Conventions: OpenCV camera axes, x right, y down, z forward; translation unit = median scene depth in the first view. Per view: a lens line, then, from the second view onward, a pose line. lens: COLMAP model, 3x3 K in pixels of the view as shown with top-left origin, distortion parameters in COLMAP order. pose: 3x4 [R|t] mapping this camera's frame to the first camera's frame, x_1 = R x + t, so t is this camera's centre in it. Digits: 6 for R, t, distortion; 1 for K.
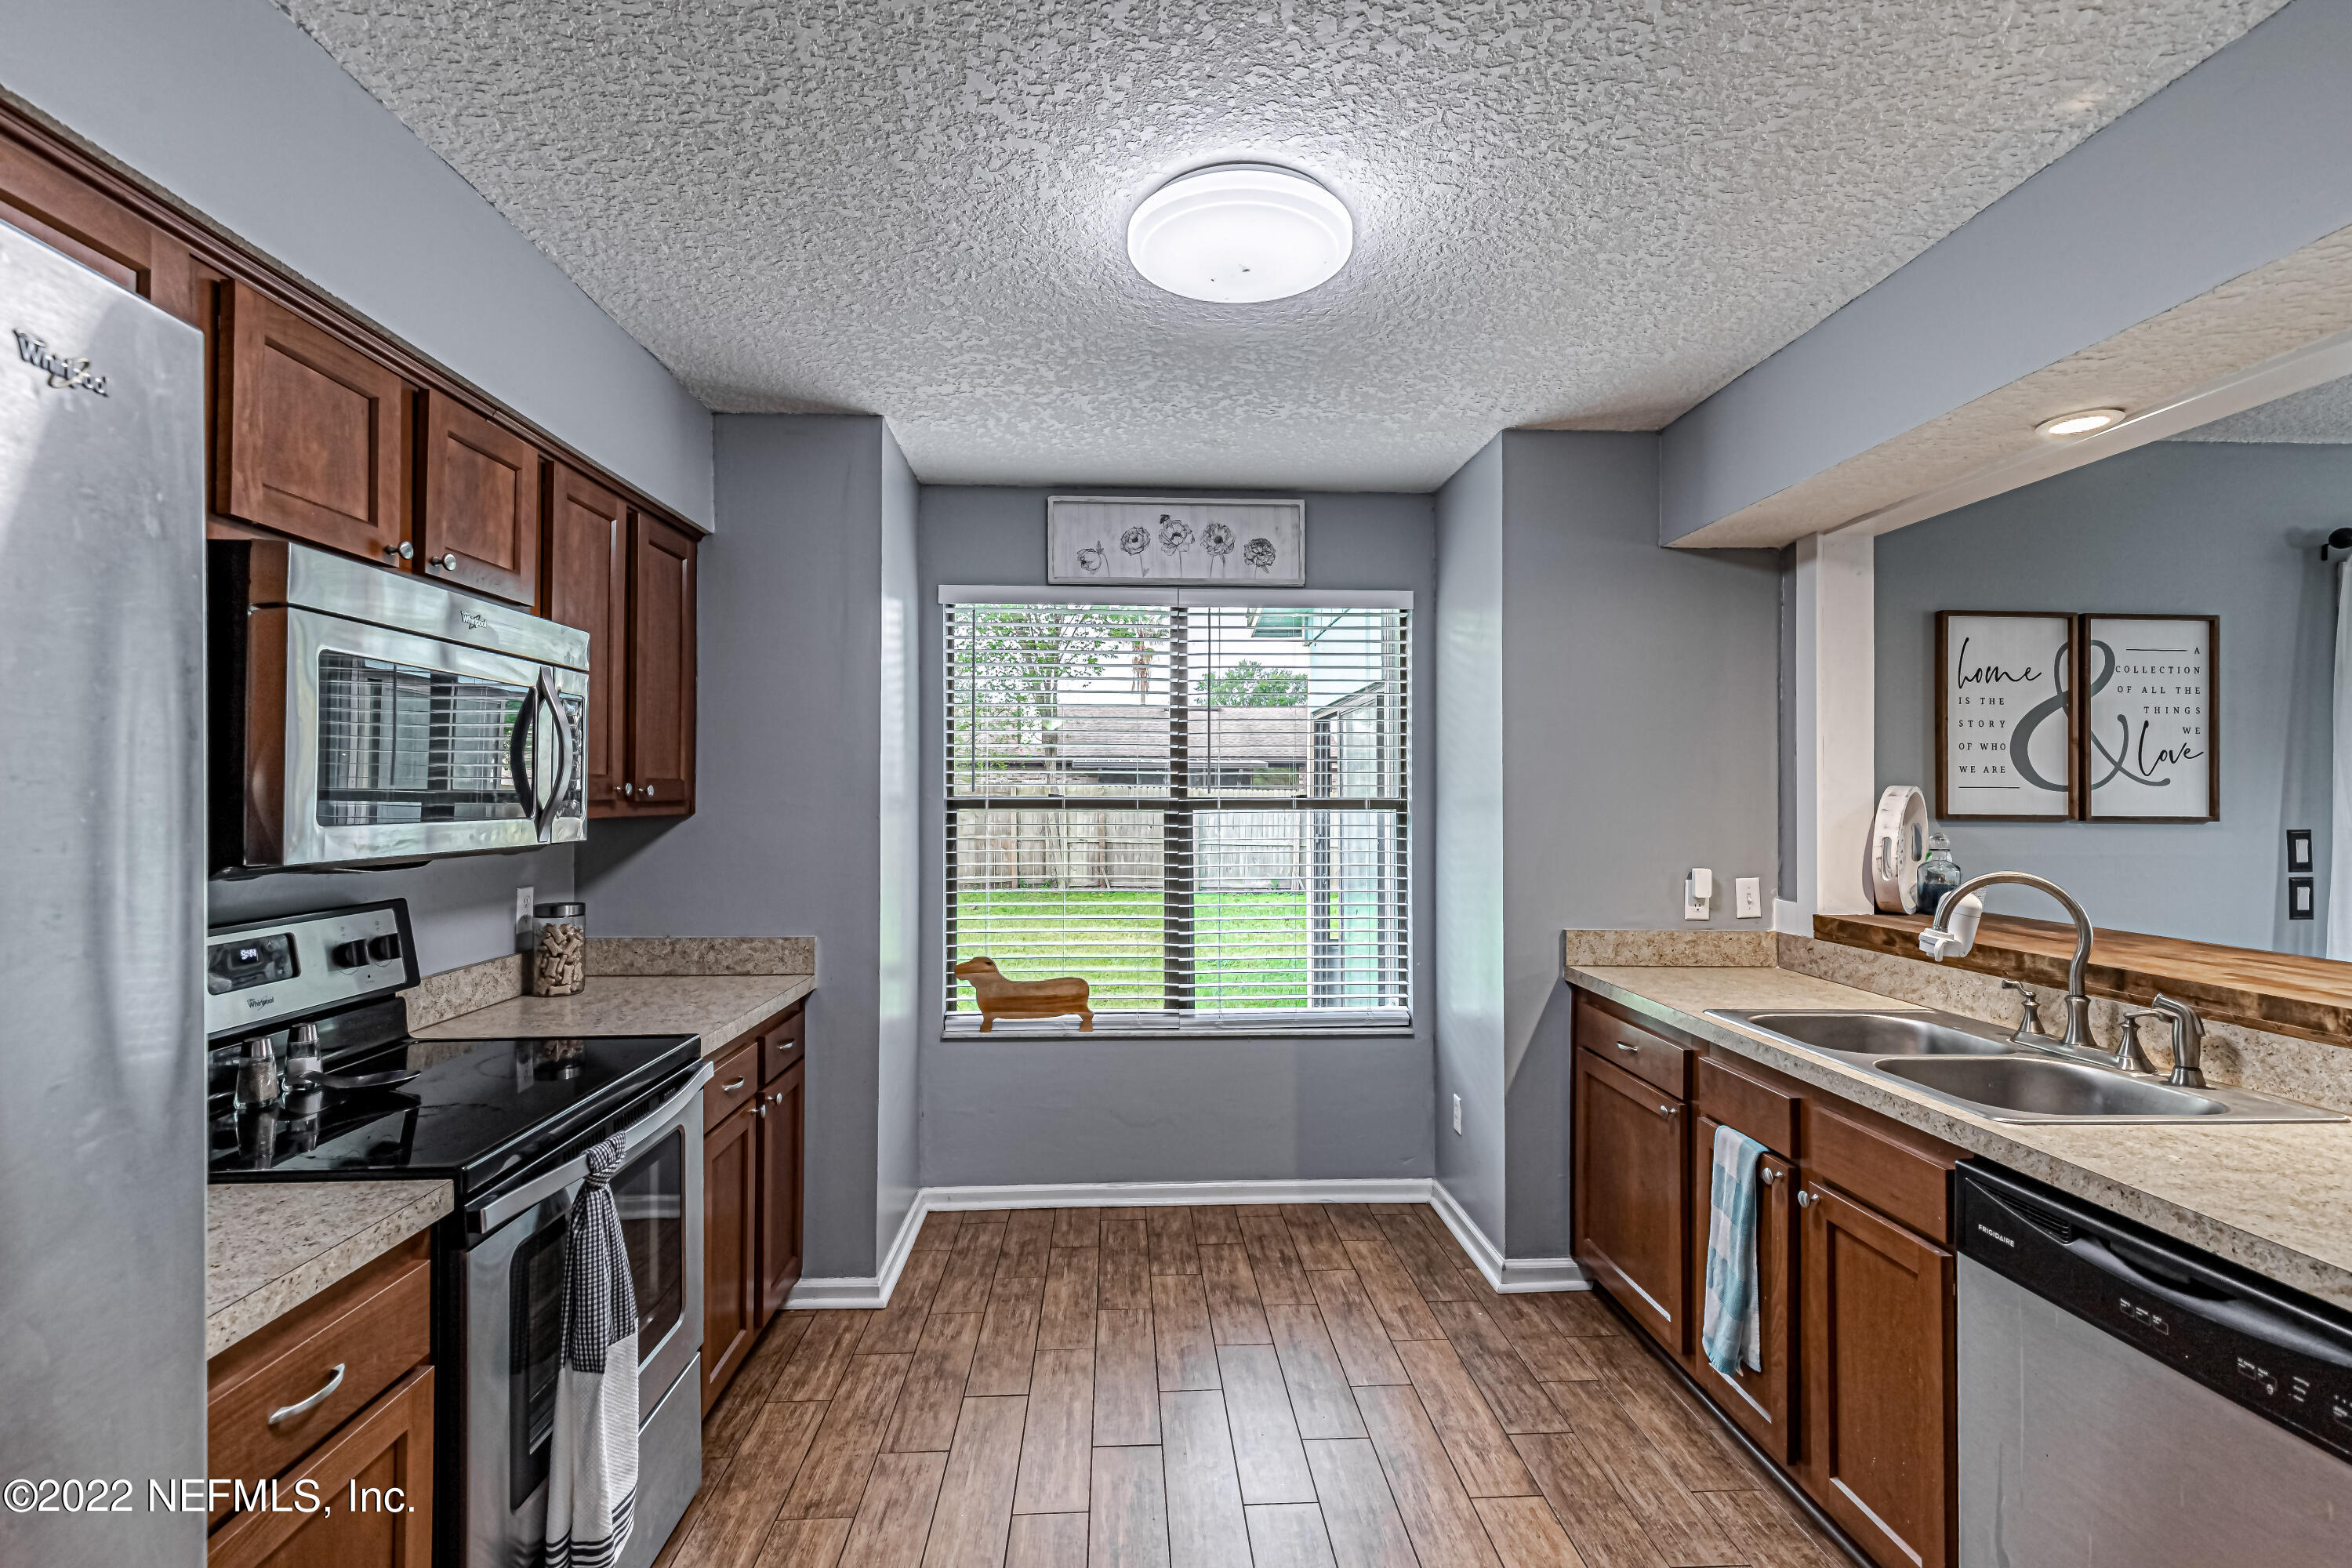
lens RADIAL K [[1070.0, 0, 1180.4], [0, 1070.0, 790.3], [0, 0, 1]] dist [0.007372, -0.002454]
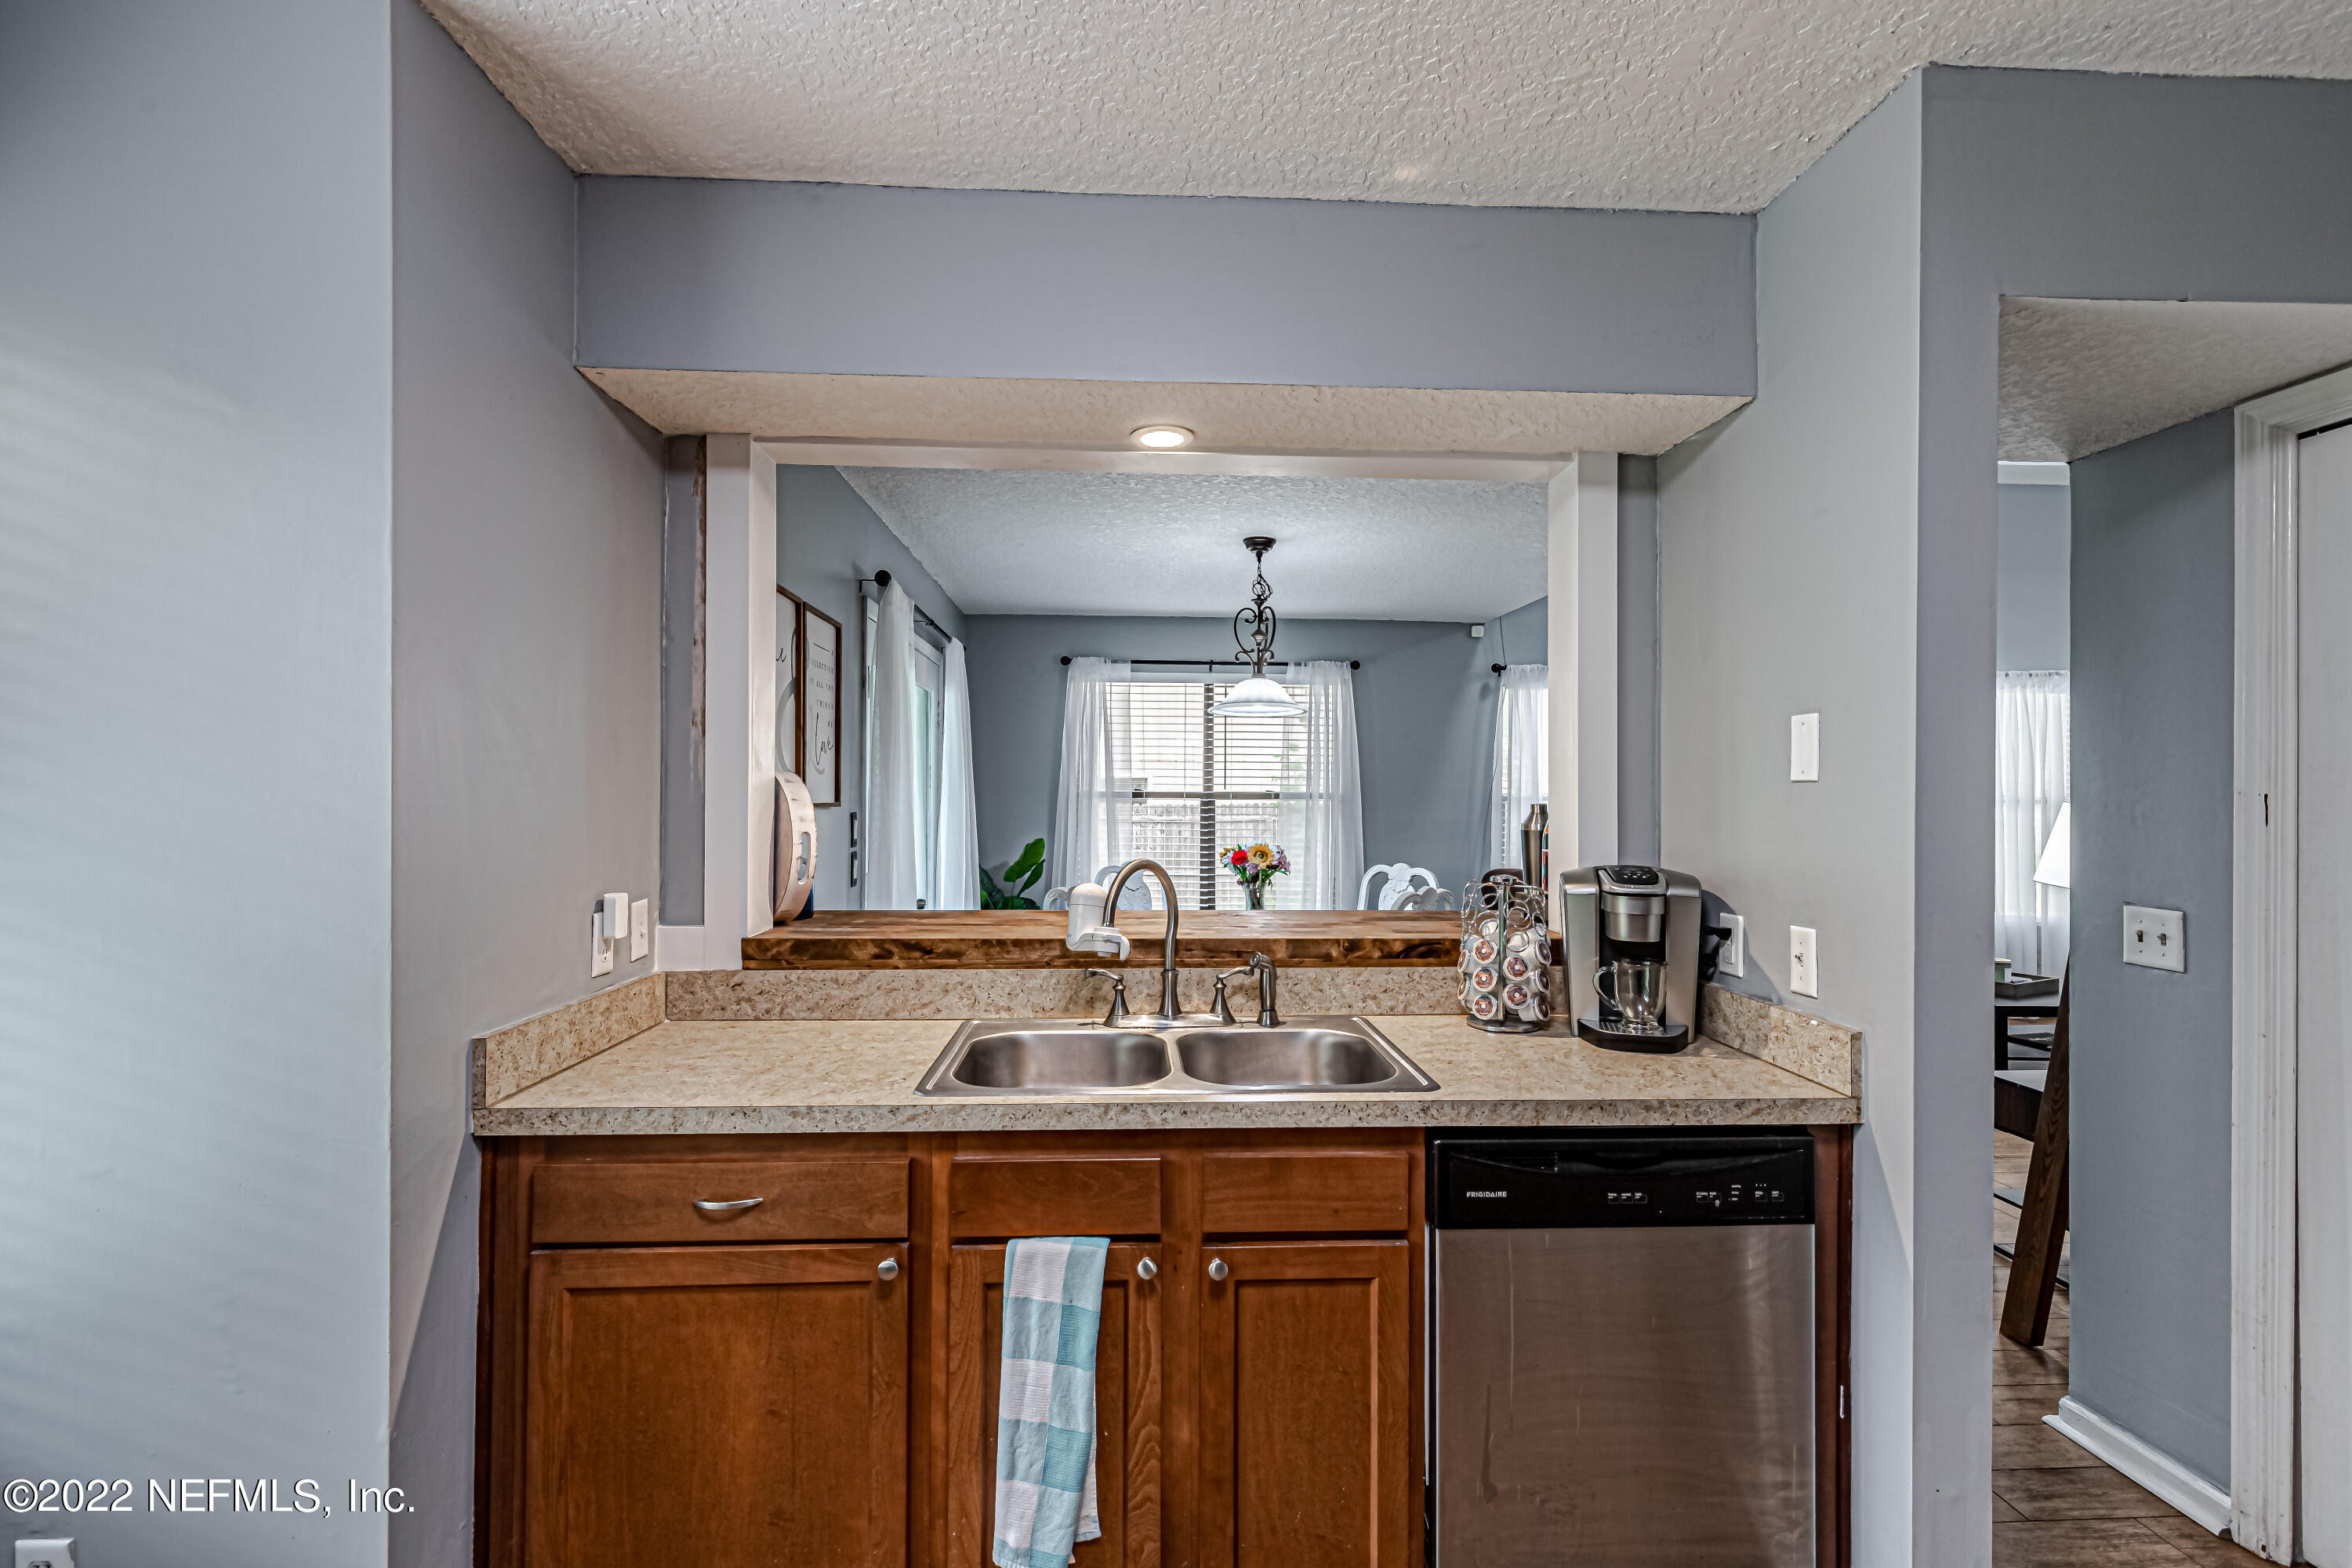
lens RADIAL K [[1070.0, 0, 1178.6], [0, 1070.0, 784.3], [0, 0, 1]] dist [0.007372, -0.002454]
pose [[0.002369, 0.002193, 0.999995, -0.279476], [-0.010672, 0.999941, -0.002167, 0.009733], [-0.999940, -0.010667, 0.002392, 1.176928]]
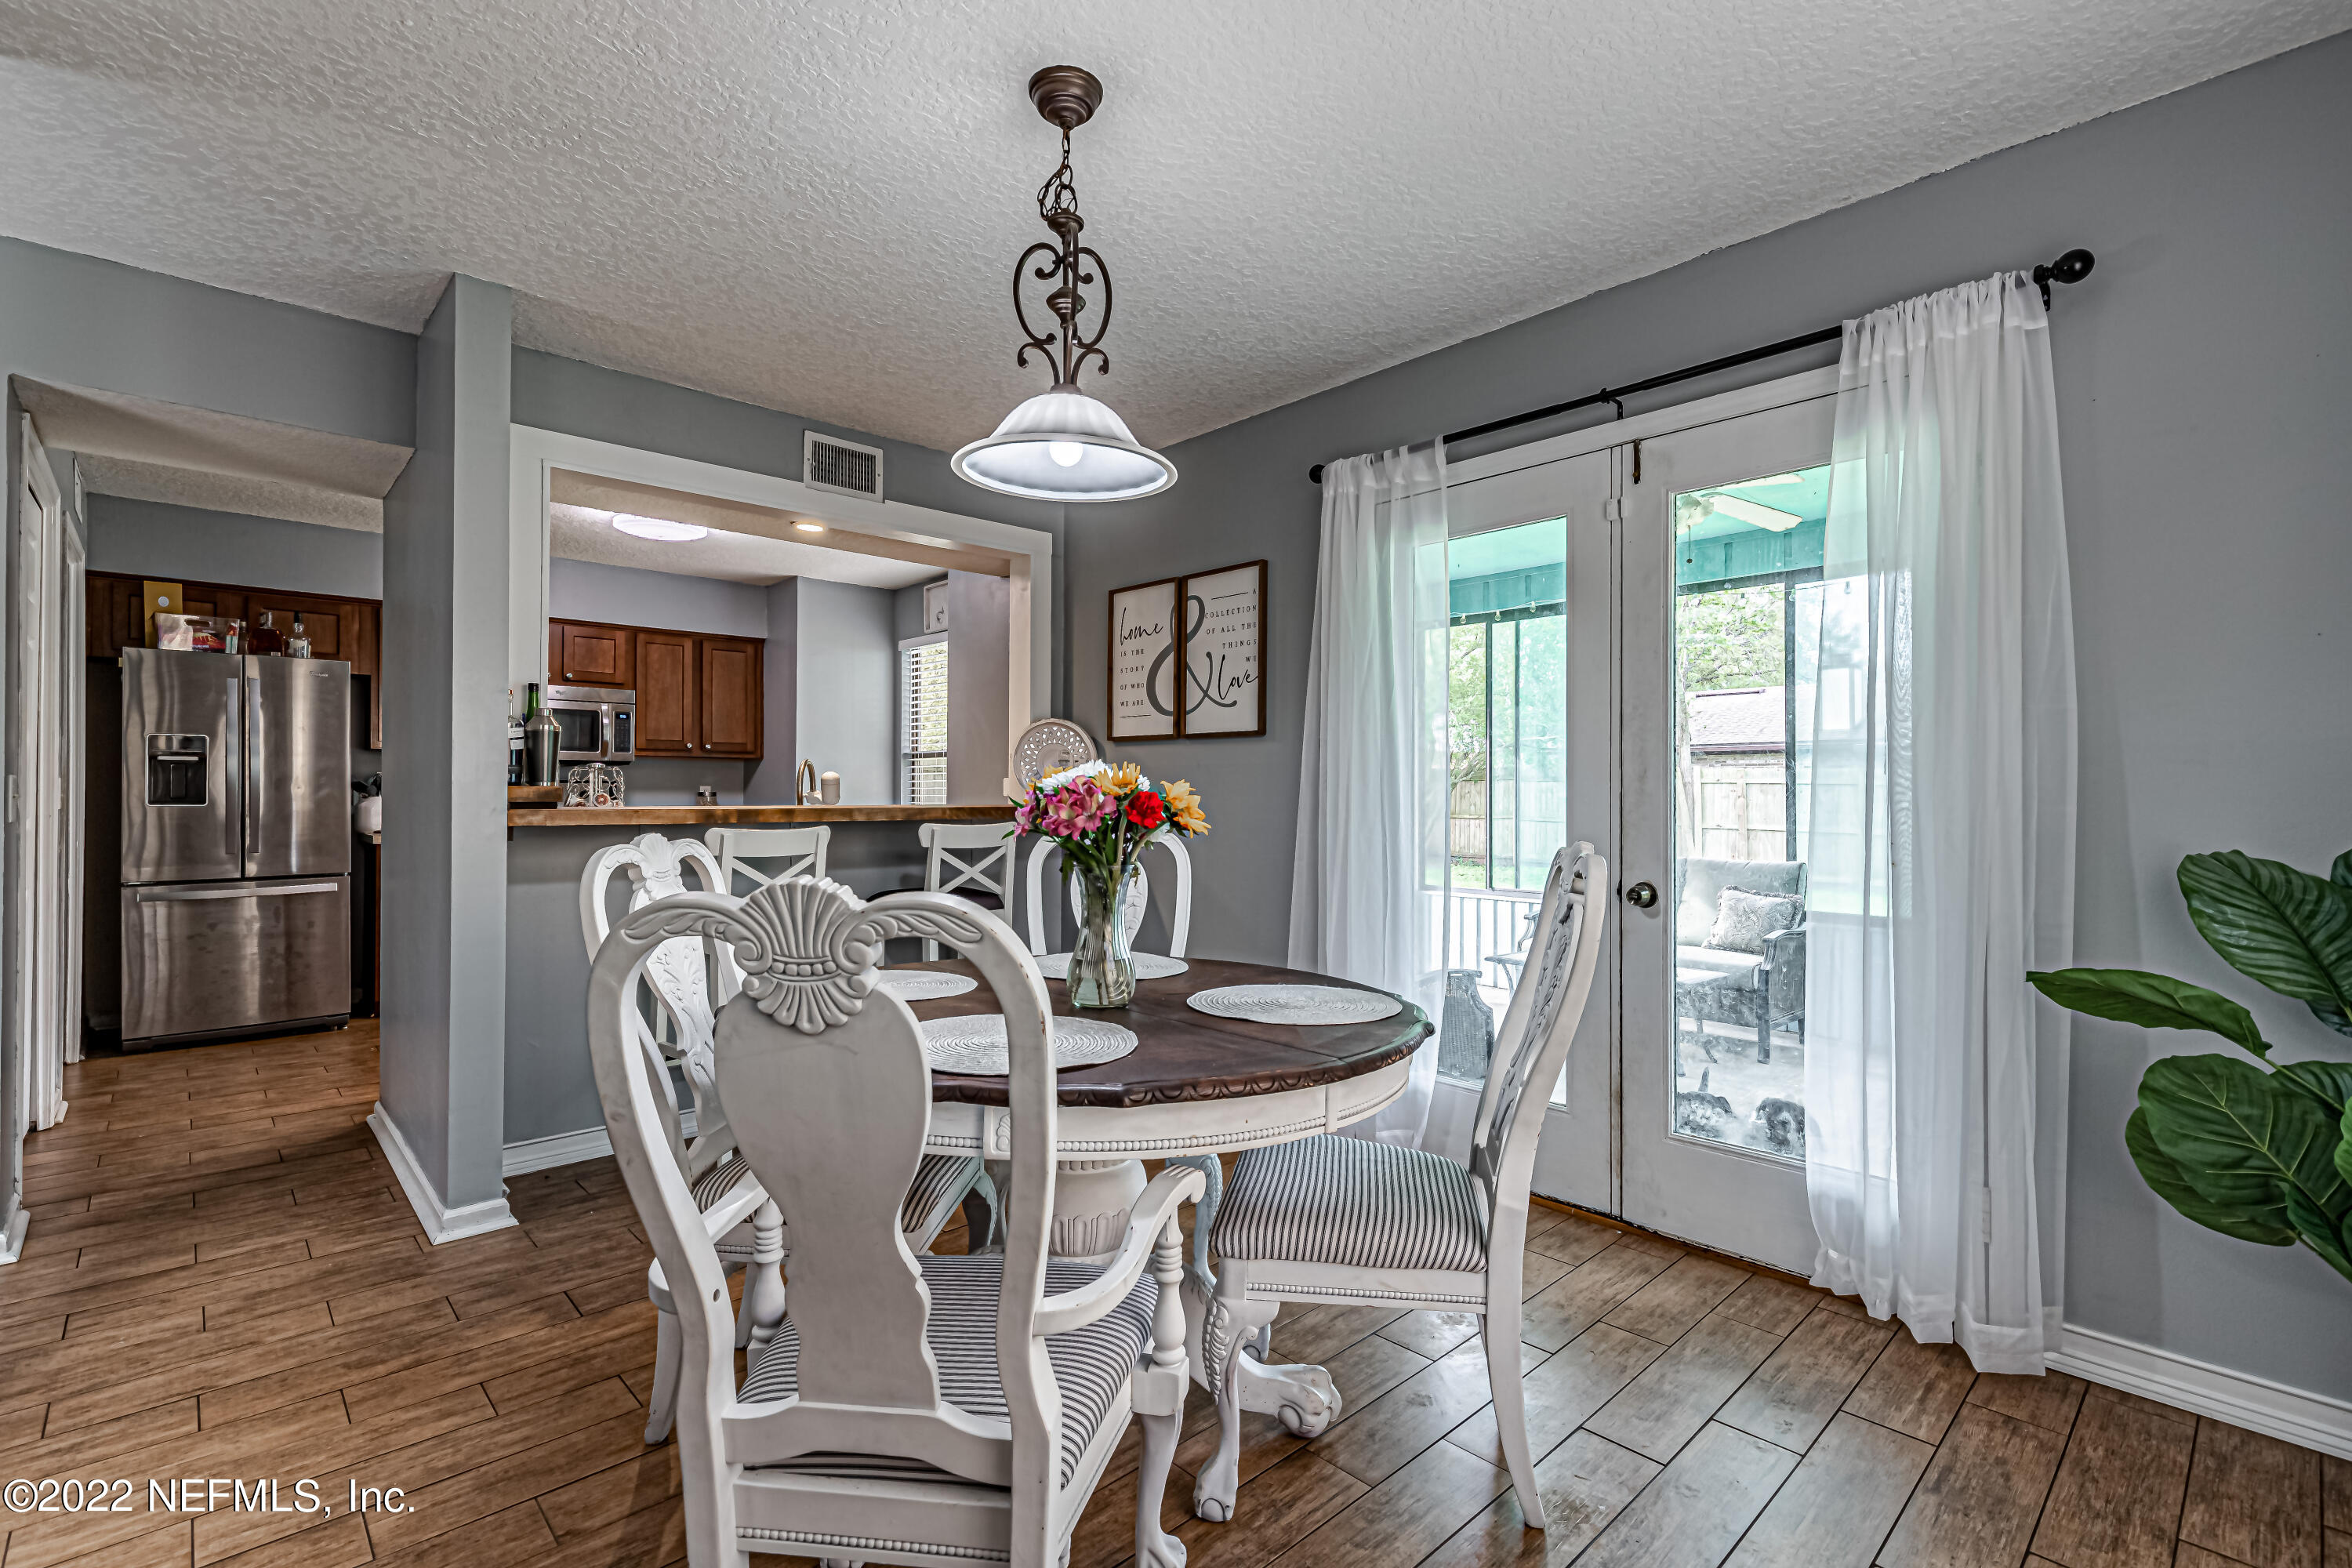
lens RADIAL K [[1070.0, 0, 1182.7], [0, 1070.0, 791.3], [0, 0, 1]] dist [0.007372, -0.002454]
pose [[0.640211, -0.002638, -0.768195, 1.810721], [0.001993, 0.999996, -0.001774, 0.093641], [0.768197, -0.000395, 0.640214, 0.180817]]
